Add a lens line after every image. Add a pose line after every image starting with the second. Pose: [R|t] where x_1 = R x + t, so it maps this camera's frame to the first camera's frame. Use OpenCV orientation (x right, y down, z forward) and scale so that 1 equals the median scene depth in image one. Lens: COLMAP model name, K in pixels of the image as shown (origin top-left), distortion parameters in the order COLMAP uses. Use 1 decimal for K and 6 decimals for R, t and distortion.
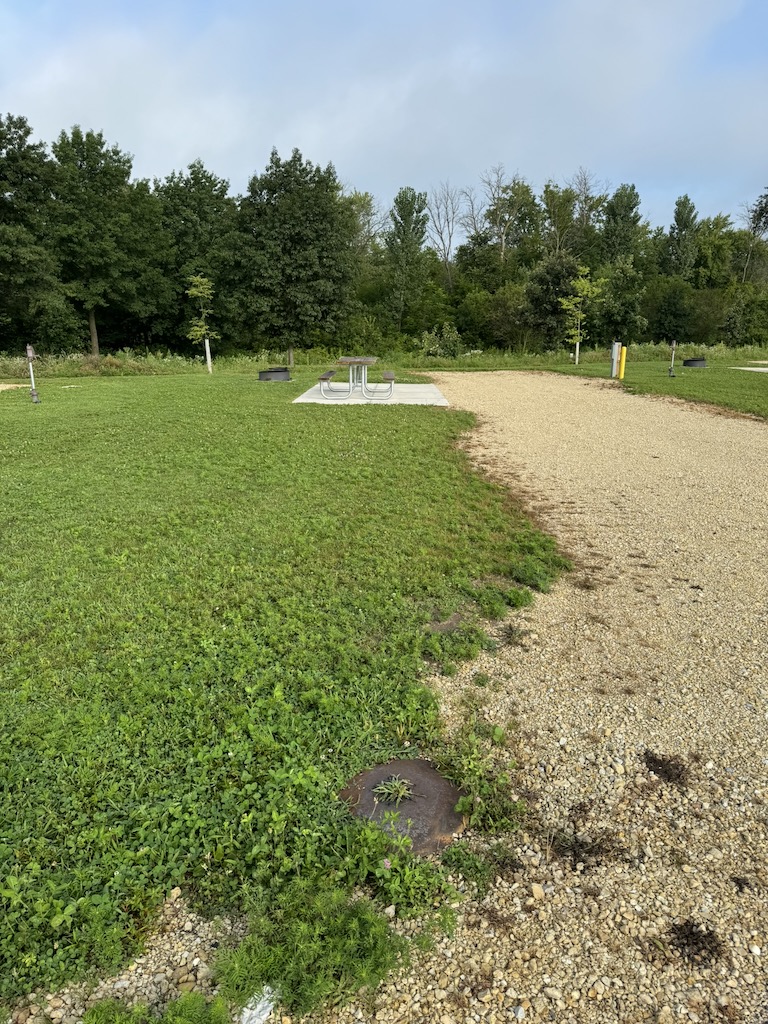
lens RADIAL K [[717.0, 0, 385.2], [0, 717.0, 496.1], [0, 0, 1]] dist [0.035218, -0.051108]
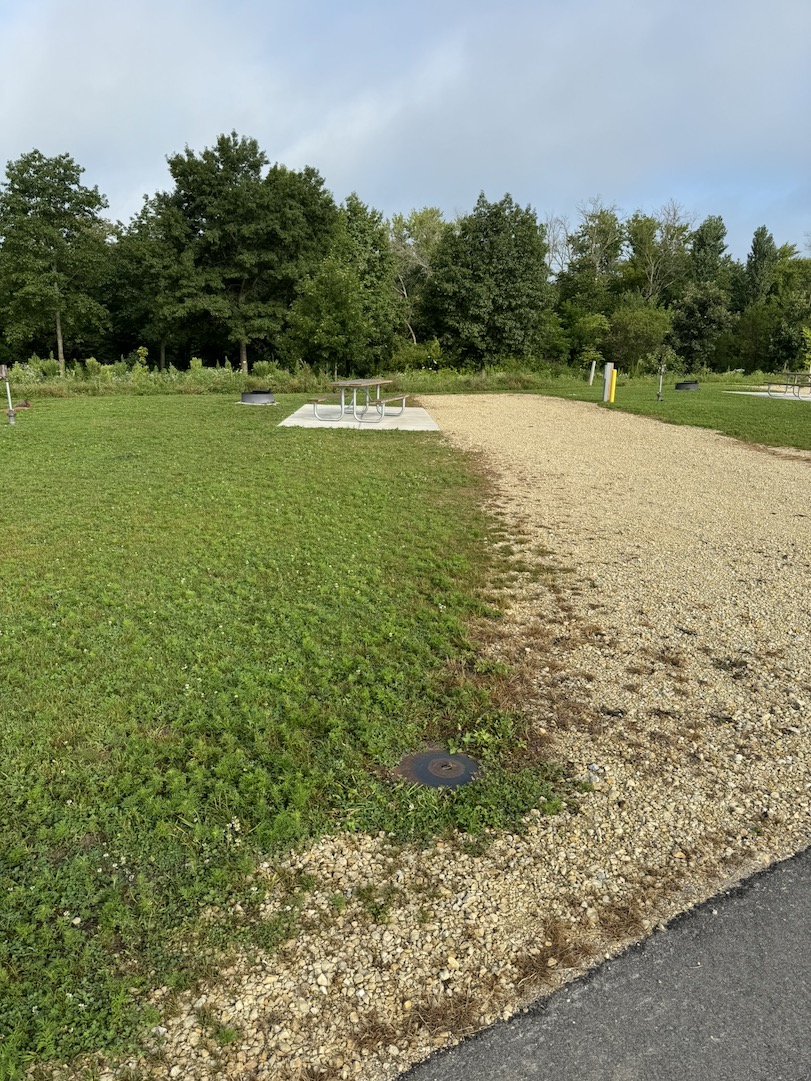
lens RADIAL K [[756.9, 0, 387.4], [0, 756.9, 526.8], [0, 0, 1]] dist [0.035218, -0.051108]
pose [[0.999409, -0.000103, 0.034389, -0.185962], [0.000043, 0.999998, 0.001741, 0.022220], [-0.034389, -0.001738, 0.999407, -0.102362]]
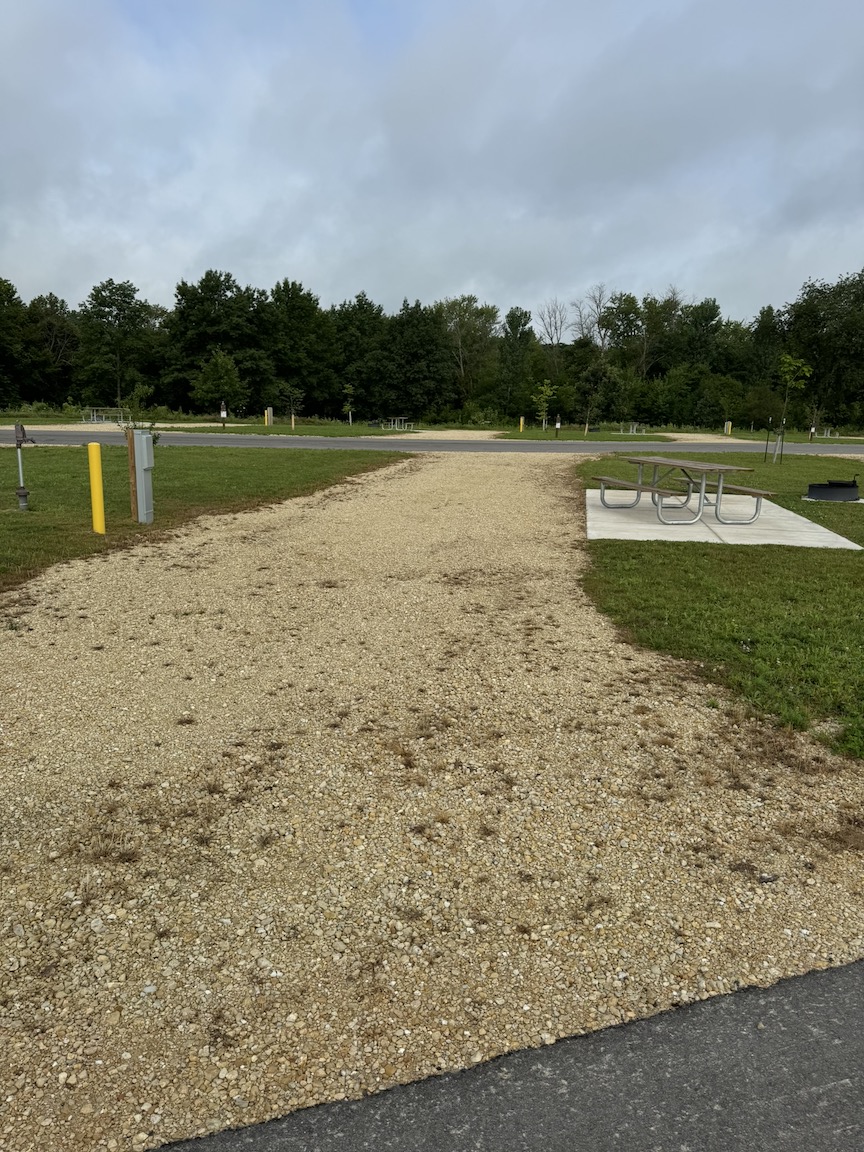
lens RADIAL K [[806.6, 0, 436.1], [0, 806.6, 578.0], [0, 0, 1]] dist [0.035218, -0.051108]
pose [[0.986185, 0.053933, -0.156620, 0.123504], [-0.058615, 0.997957, -0.025424, 0.098268], [0.154928, 0.034253, 0.987332, -0.403664]]
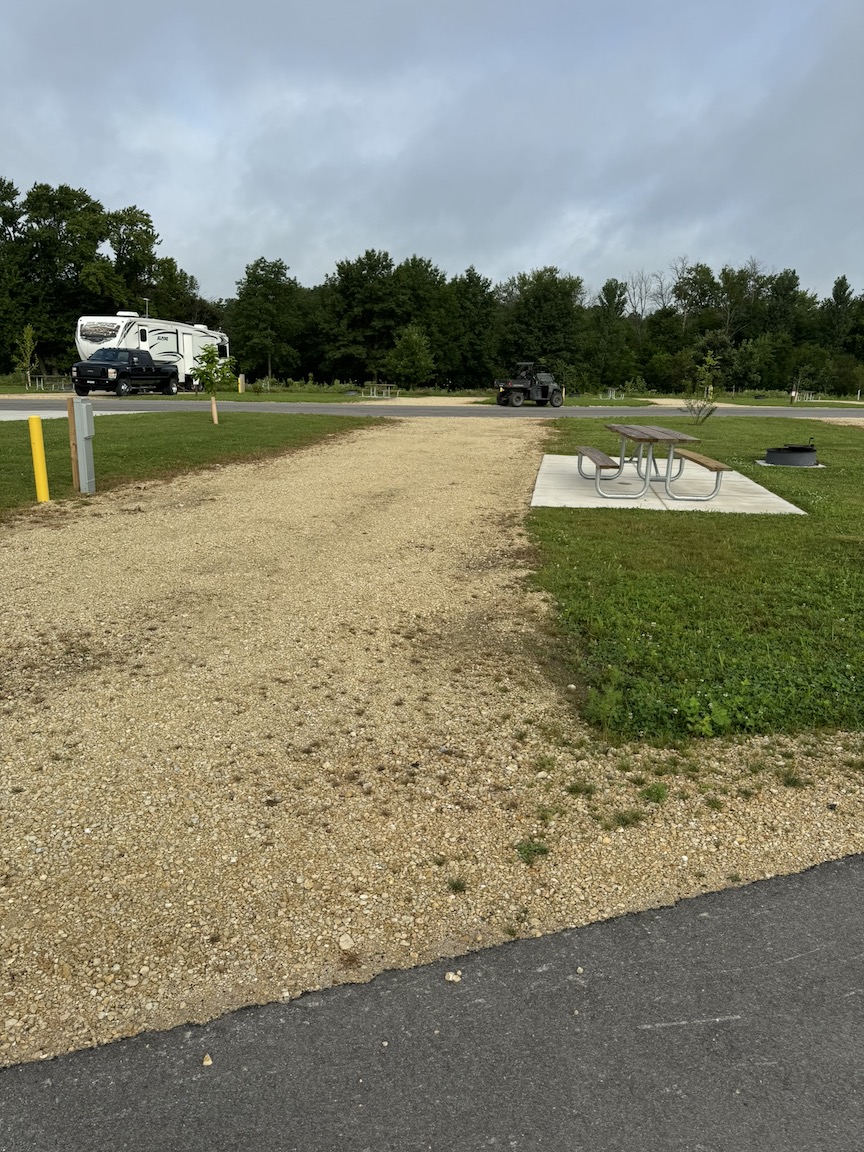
lens RADIAL K [[806.6, 0, 430.4], [0, 806.6, 578.2], [0, 0, 1]] dist [0.035218, -0.051108]
pose [[0.988076, 0.051773, -0.145004, -0.050932], [-0.050291, 0.998638, 0.013871, 0.120271], [0.145525, -0.006413, 0.989334, -0.505698]]
